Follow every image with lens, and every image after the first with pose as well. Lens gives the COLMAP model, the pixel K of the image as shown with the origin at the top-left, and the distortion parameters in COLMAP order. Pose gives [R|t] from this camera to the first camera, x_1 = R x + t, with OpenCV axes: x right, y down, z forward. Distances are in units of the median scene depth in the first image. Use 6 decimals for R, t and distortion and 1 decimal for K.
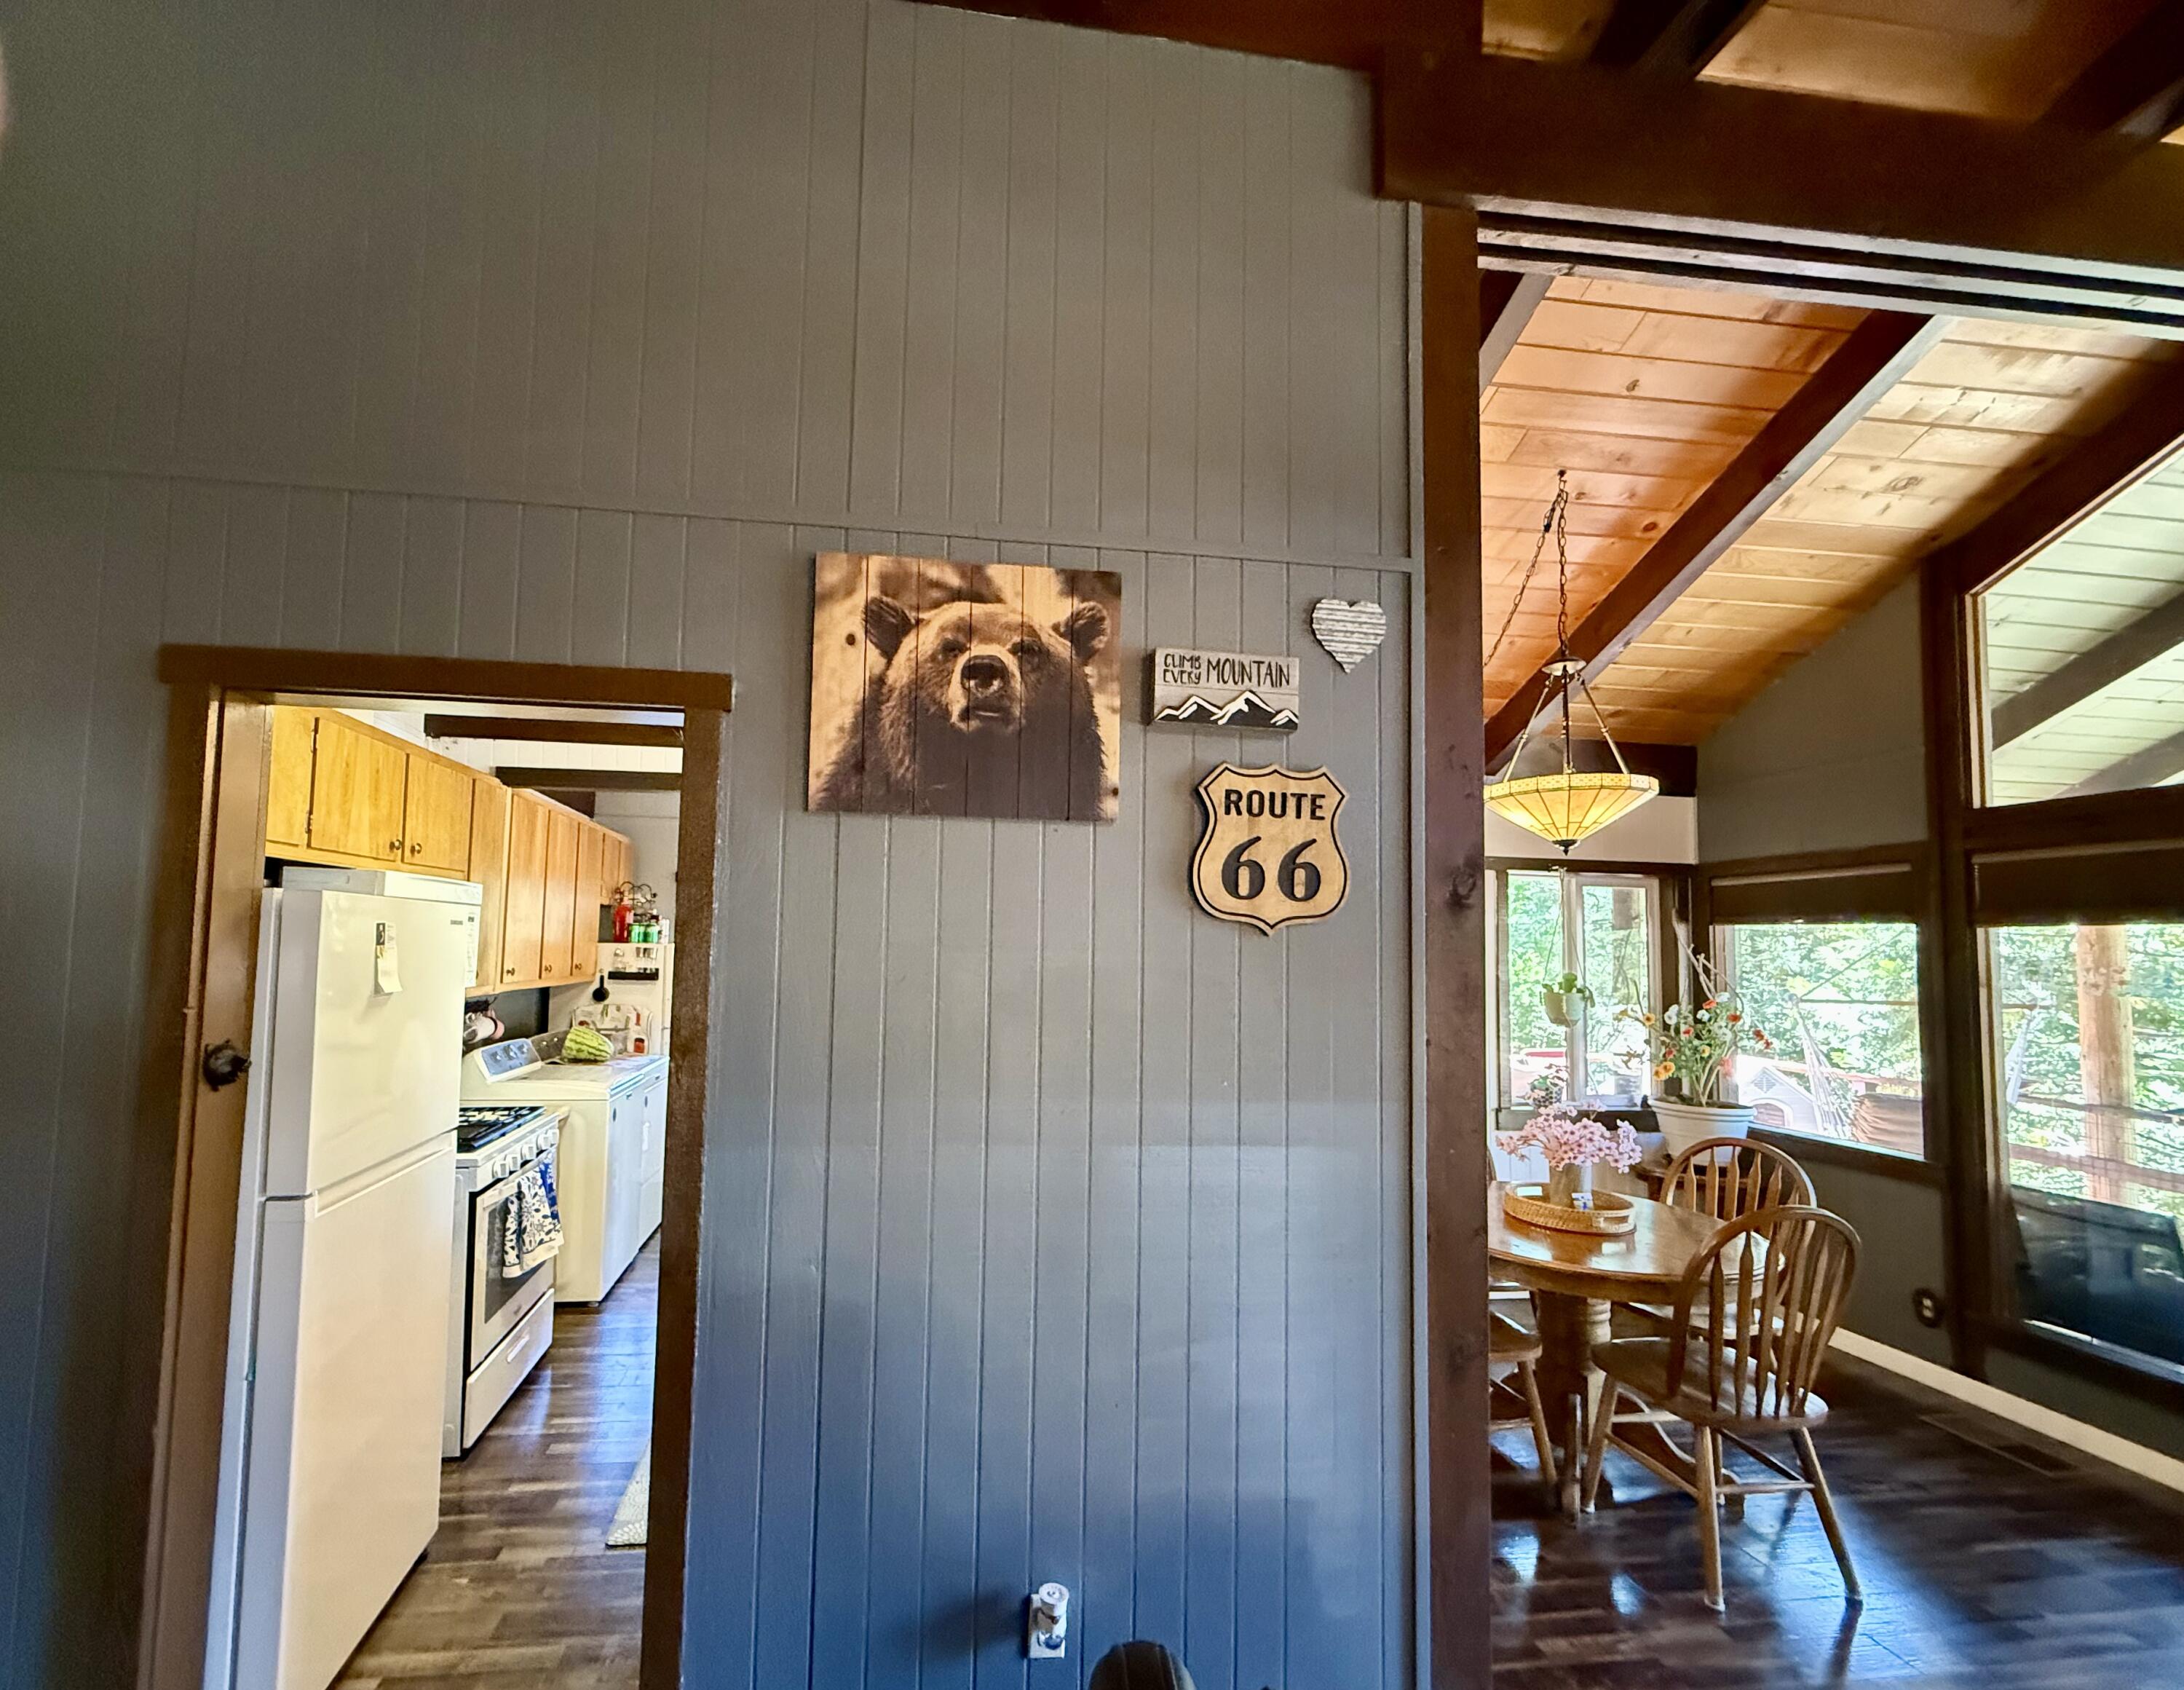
lens RADIAL K [[937.6, 0, 996.2], [0, 937.6, 889.6], [0, 0, 1]] dist [-0.002560, 0.000057]
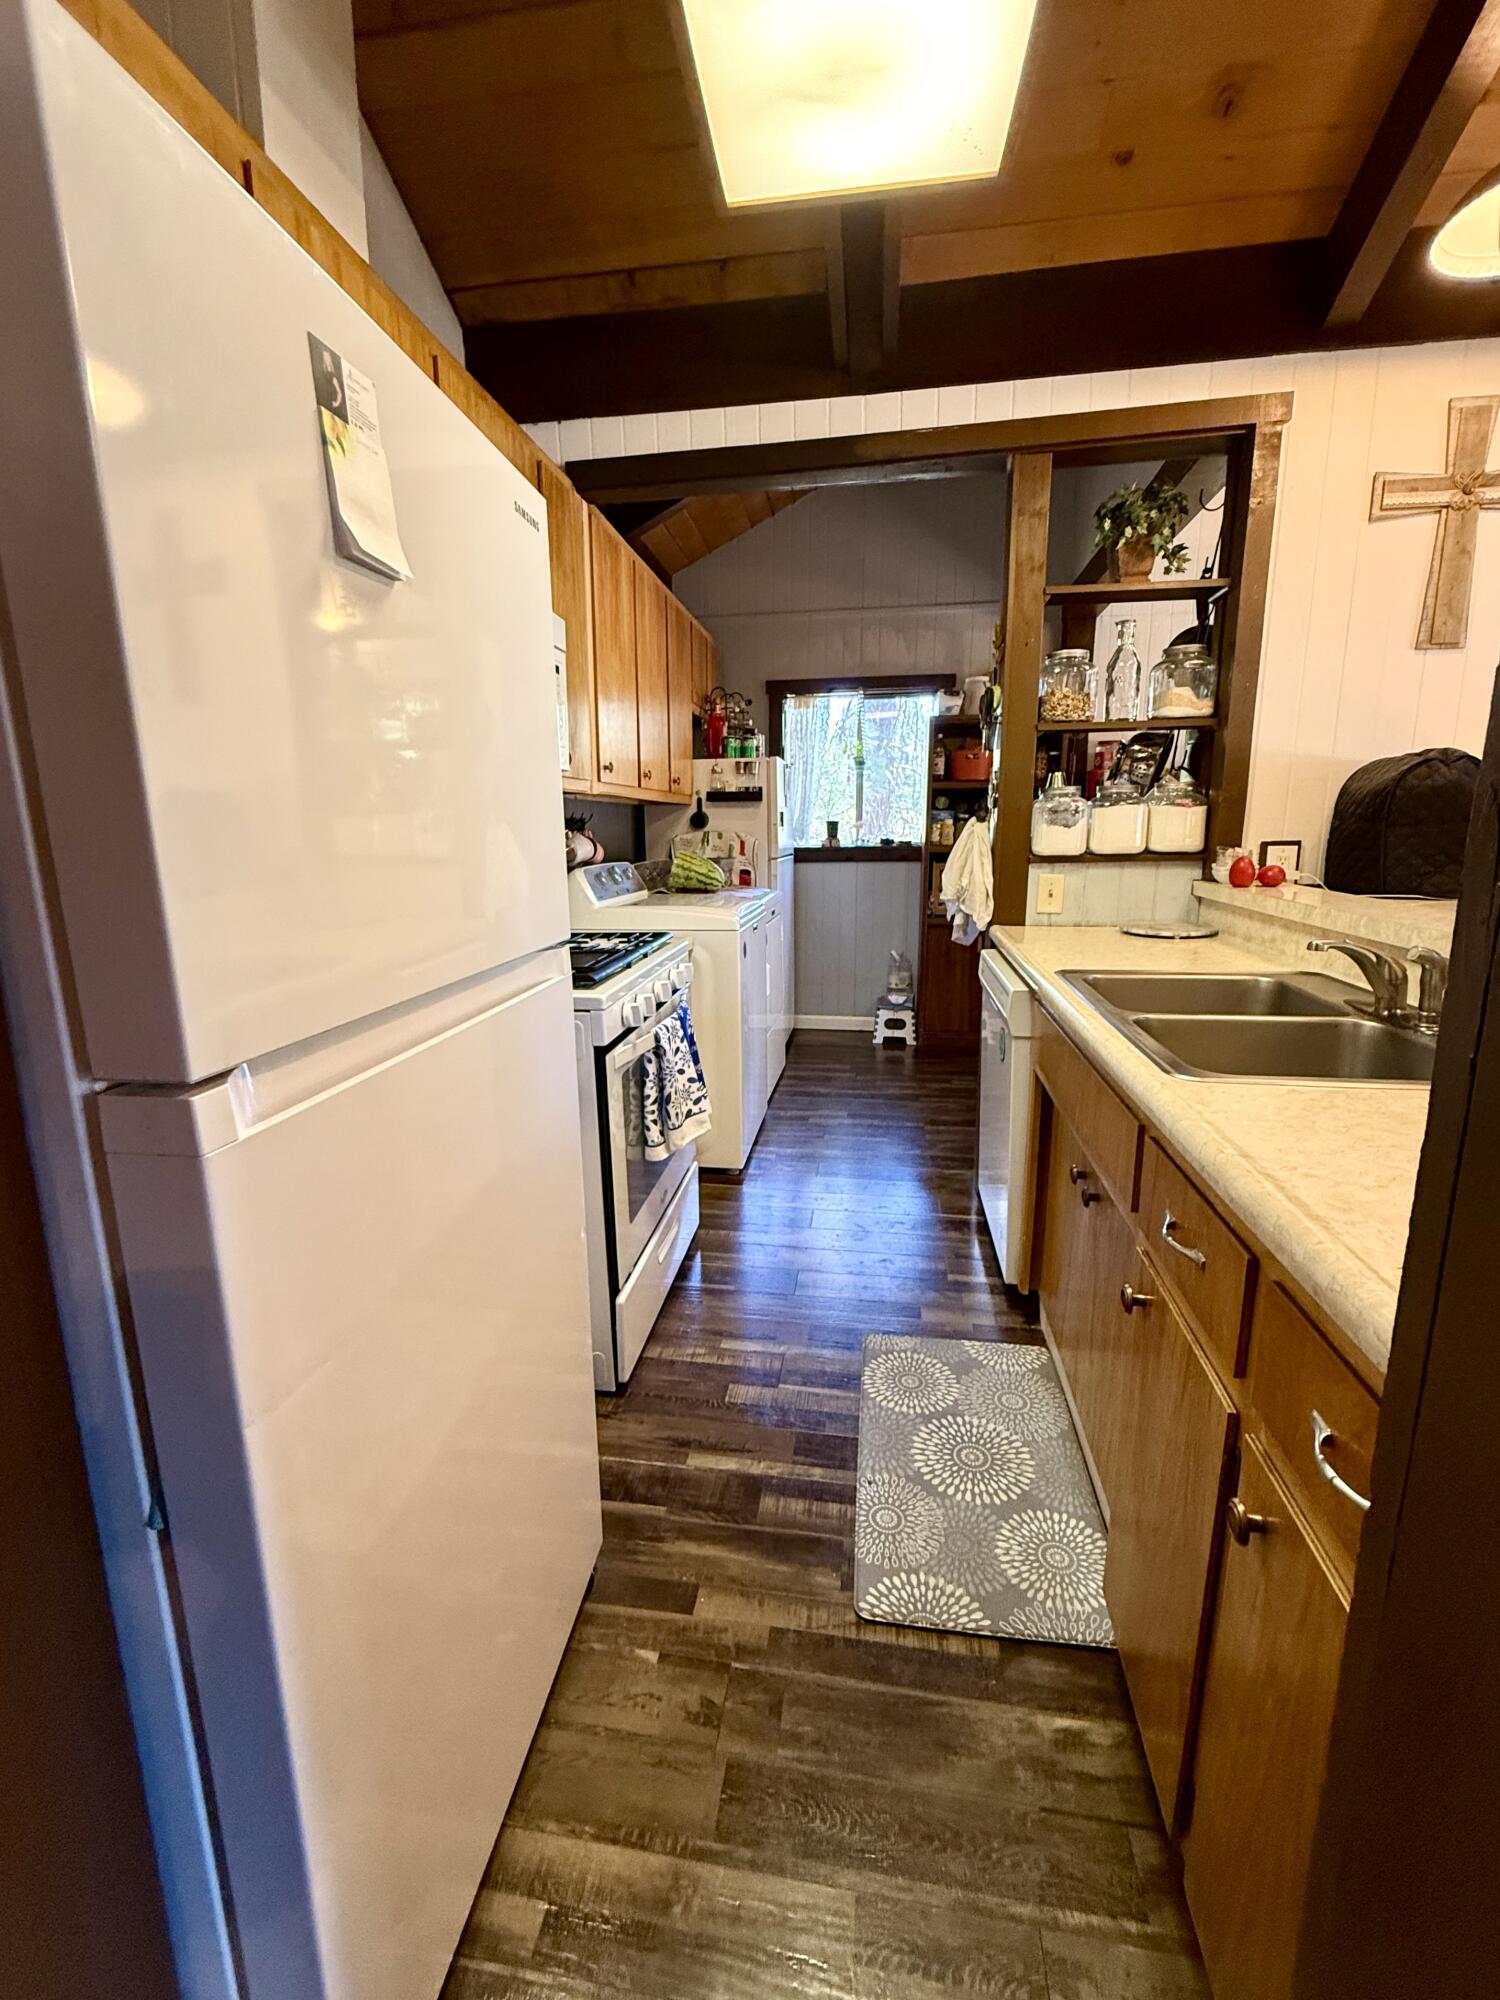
lens RADIAL K [[804.1, 0, 742.1], [0, 804.1, 986.8], [0, 0, 1]] dist [-0.004852, -0.000468]
pose [[0.957723, 0.026387, -0.286479, -0.264230], [0.045609, 0.969266, 0.241752, 0.131688], [0.284053, -0.244597, 0.927085, 0.451176]]
